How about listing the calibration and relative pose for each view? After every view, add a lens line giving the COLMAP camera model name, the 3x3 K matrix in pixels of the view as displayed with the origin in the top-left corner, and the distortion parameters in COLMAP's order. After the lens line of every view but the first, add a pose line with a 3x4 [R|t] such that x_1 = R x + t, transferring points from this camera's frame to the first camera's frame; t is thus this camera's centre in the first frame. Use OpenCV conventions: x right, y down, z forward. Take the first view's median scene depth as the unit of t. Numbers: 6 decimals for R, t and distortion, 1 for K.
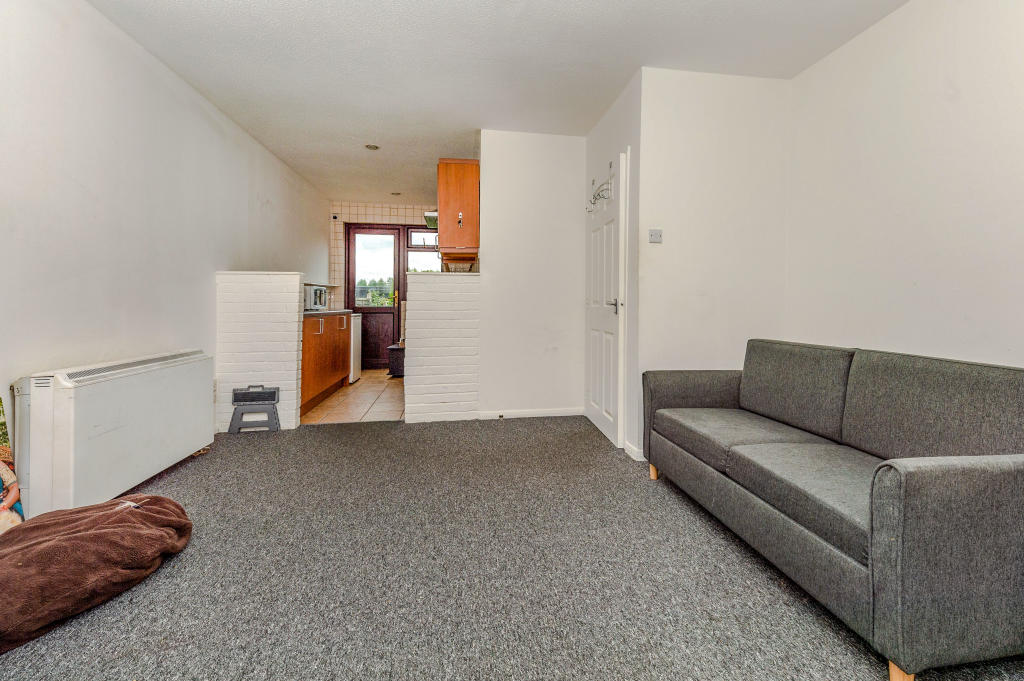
lens RADIAL K [[411.1, 0, 523.4], [0, 411.1, 301.3], [0, 0, 1]] dist [0.018767, -0.000346]
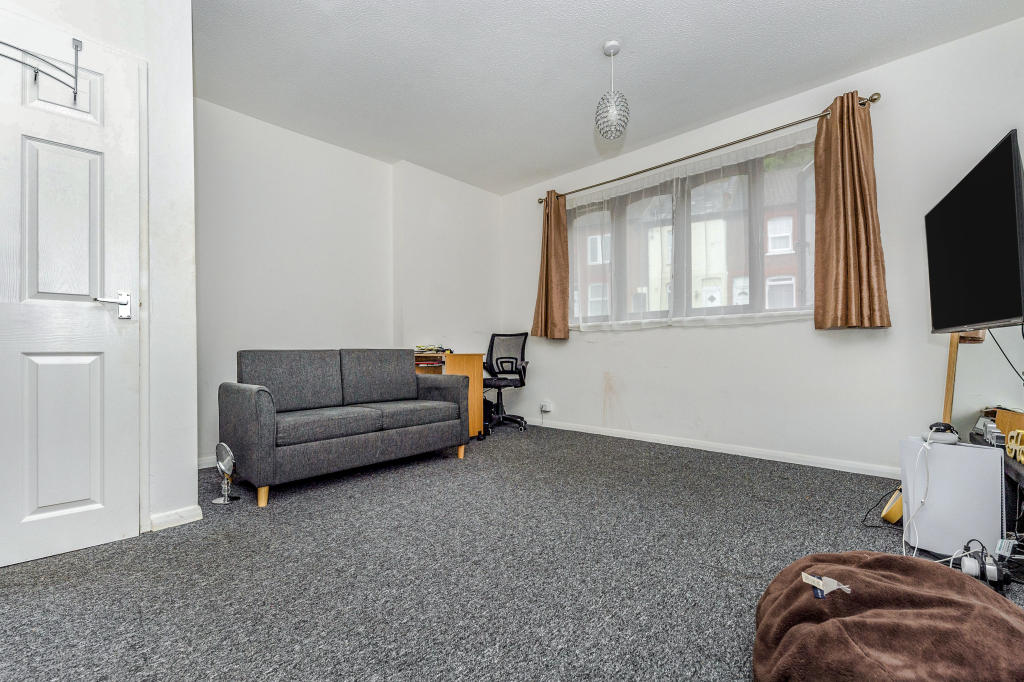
lens RADIAL K [[443.9, 0, 504.1], [0, 443.9, 348.2], [0, 0, 1]] dist [0.009417, -0.002162]
pose [[-0.604427, 0.007145, 0.796628, -0.548096], [-0.000679, 0.999955, -0.009484, 0.068601], [-0.796660, -0.006273, -0.604395, 0.831113]]
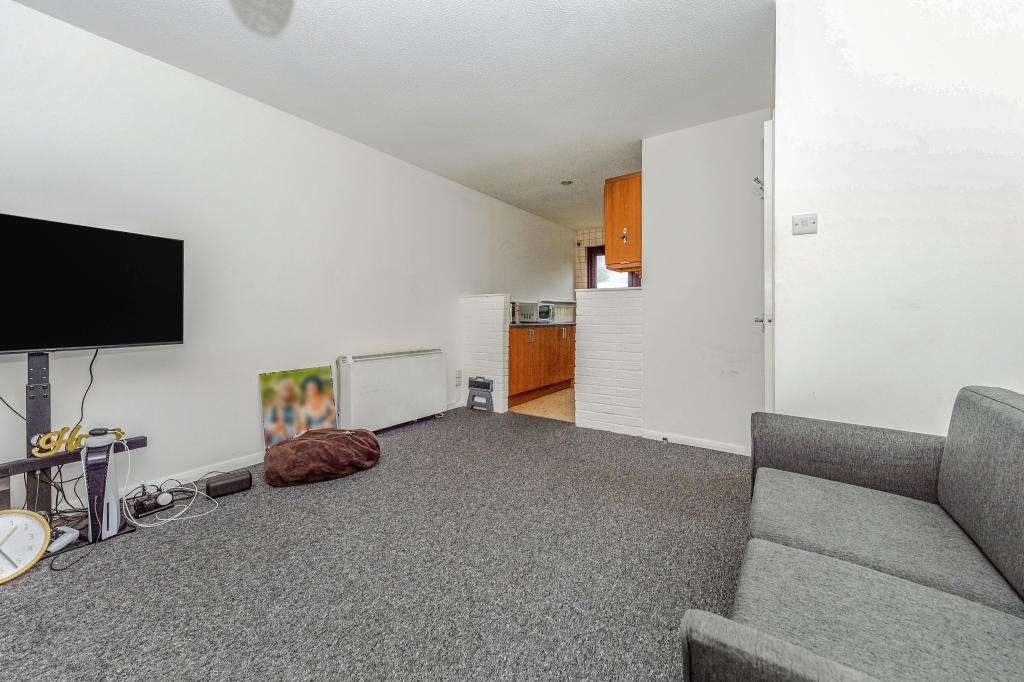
lens RADIAL K [[386.0, 0, 517.0], [0, 386.0, 310.6], [0, 0, 1]] dist [0.010115, -0.001662]
pose [[0.726718, -0.010338, -0.686858, 0.332929], [0.004763, 0.999939, -0.010011, -0.004842], [0.686919, 0.004004, 0.726723, 0.142809]]
